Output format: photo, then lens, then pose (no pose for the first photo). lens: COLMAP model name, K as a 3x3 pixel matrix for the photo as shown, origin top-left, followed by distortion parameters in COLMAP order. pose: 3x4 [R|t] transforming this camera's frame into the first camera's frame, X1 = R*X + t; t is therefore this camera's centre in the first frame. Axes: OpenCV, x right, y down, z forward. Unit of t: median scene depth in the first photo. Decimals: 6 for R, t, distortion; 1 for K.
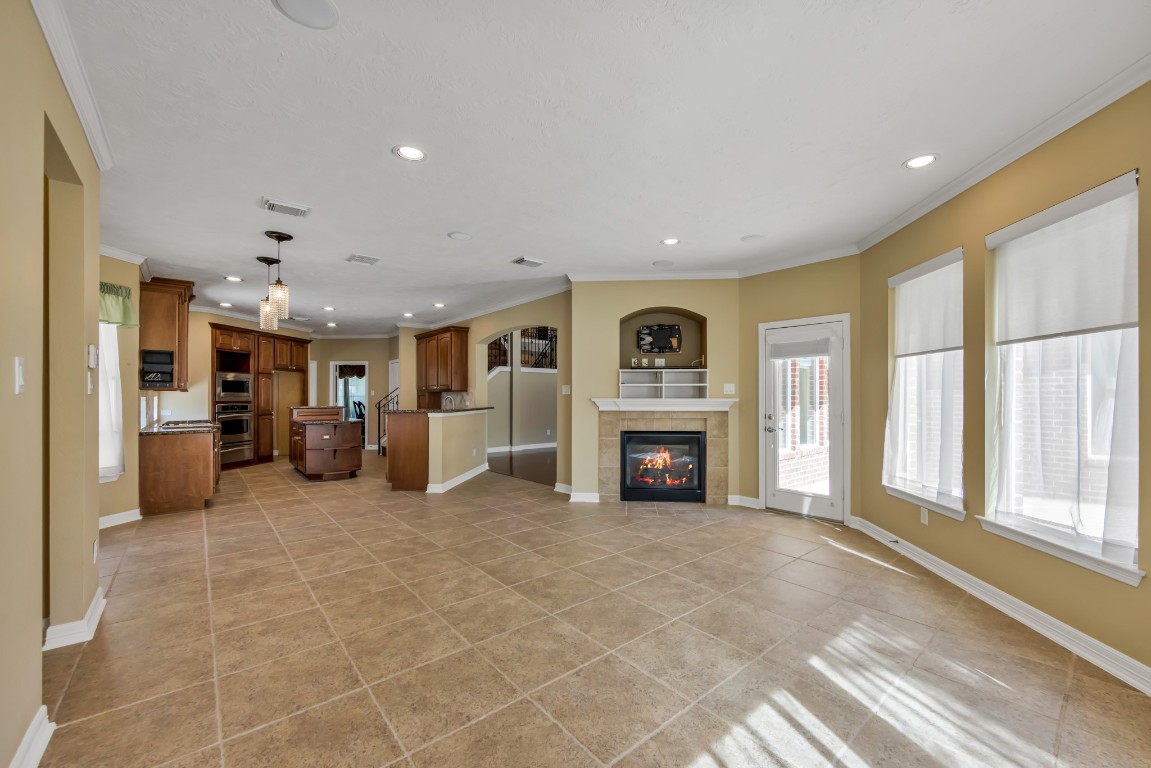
lens RADIAL K [[454.7, 0, 584.8], [0, 454.7, 392.7], [0, 0, 1]] dist [-0.001168, -0.000074]
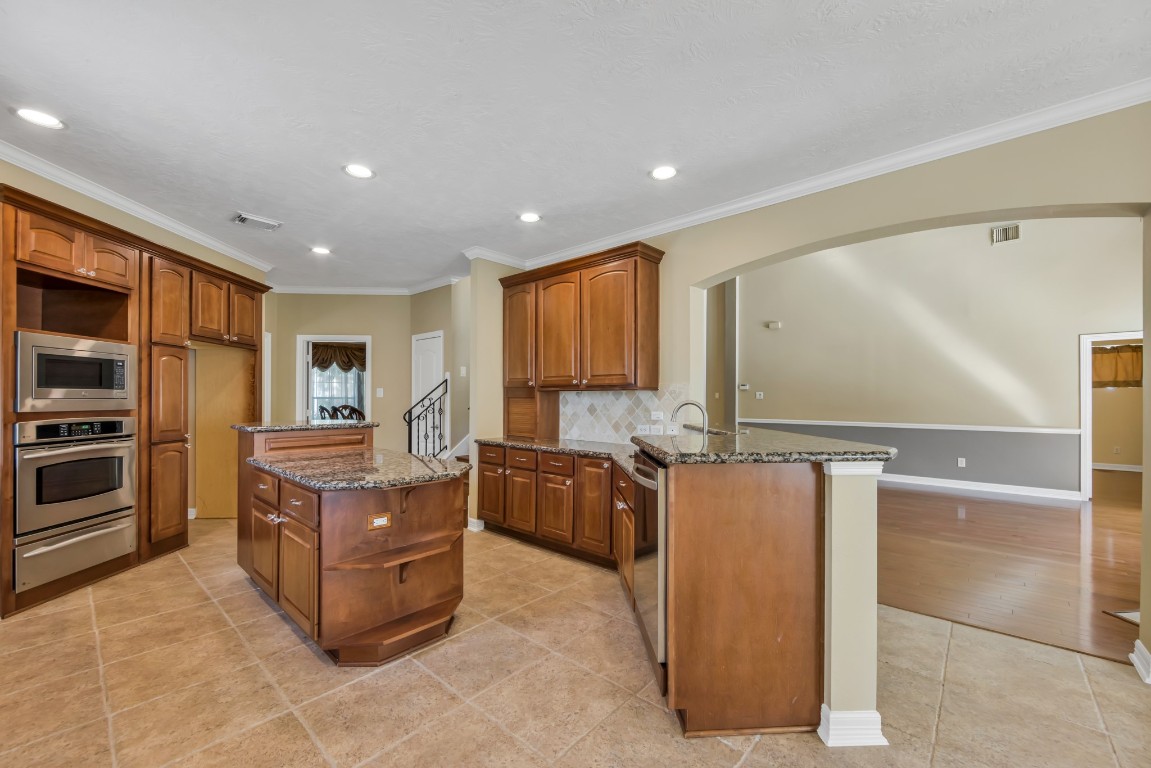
lens RADIAL K [[459.8, 0, 588.8], [0, 459.8, 396.3], [0, 0, 1]] dist [0.000295, 0.000168]
pose [[0.989966, 0.004791, 0.141227, -0.384325], [-0.005244, 0.999982, 0.002835, 0.002603], [-0.141211, -0.003547, 0.989973, 0.531437]]
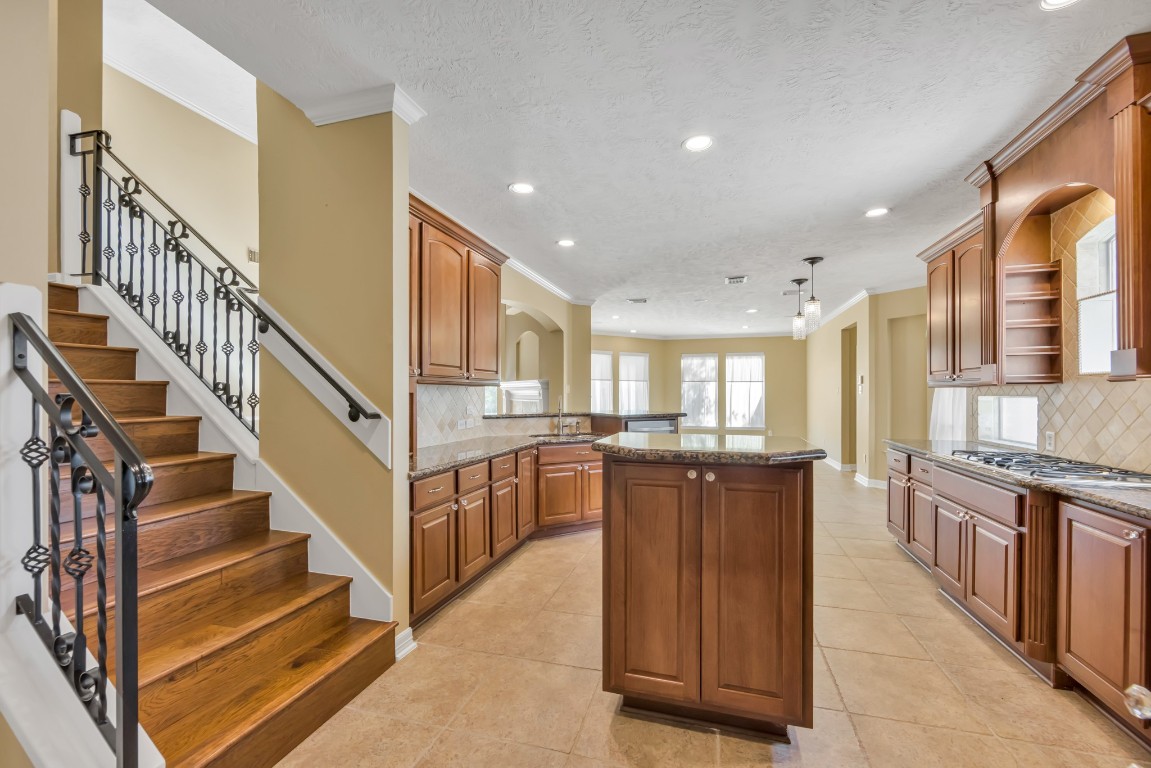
lens RADIAL K [[454.7, 0, 584.8], [0, 454.7, 392.7], [0, 0, 1]] dist [-0.001168, -0.000074]
pose [[-0.547528, -0.001506, 0.836786, -0.722388], [-0.005397, 0.999984, -0.001731, 0.004407], [-0.836770, -0.005464, -0.547528, 1.130679]]
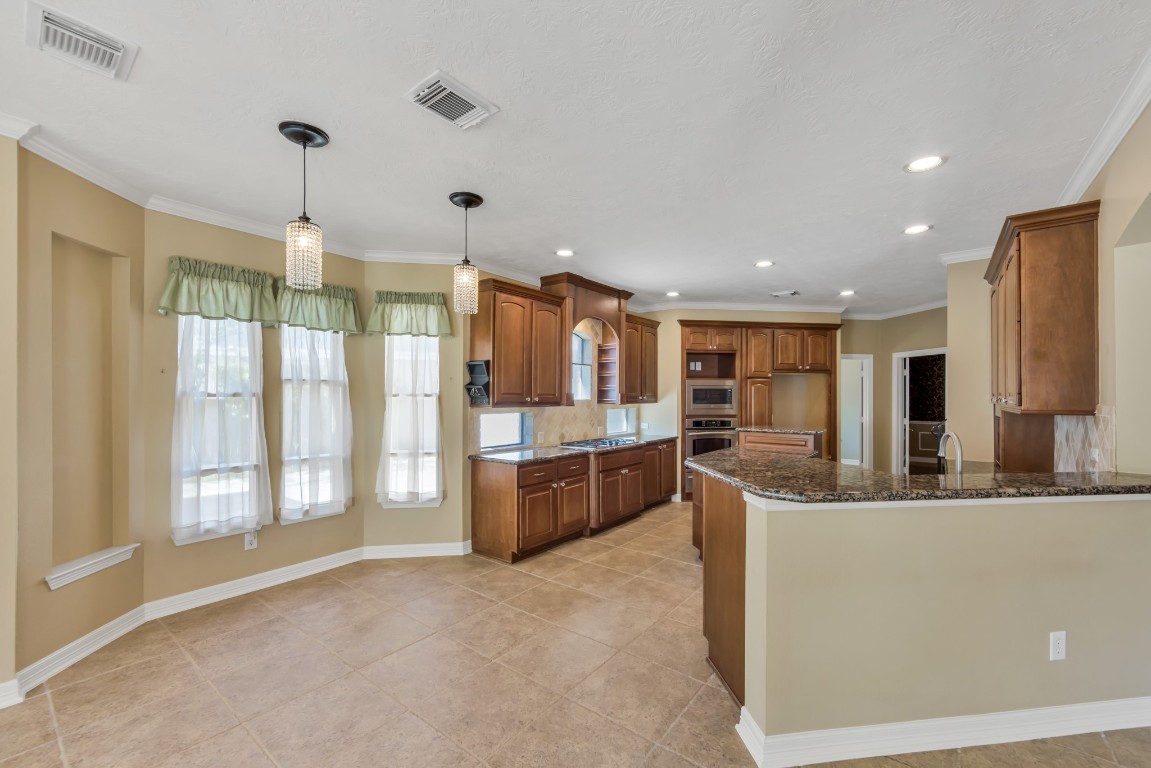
lens RADIAL K [[459.8, 0, 588.8], [0, 459.8, 396.3], [0, 0, 1]] dist [0.000295, 0.000168]
pose [[0.217380, 0.002381, -0.976084, -0.032805], [0.003791, 0.999987, 0.003283, -0.016512], [0.976080, -0.004414, 0.217368, 0.590459]]
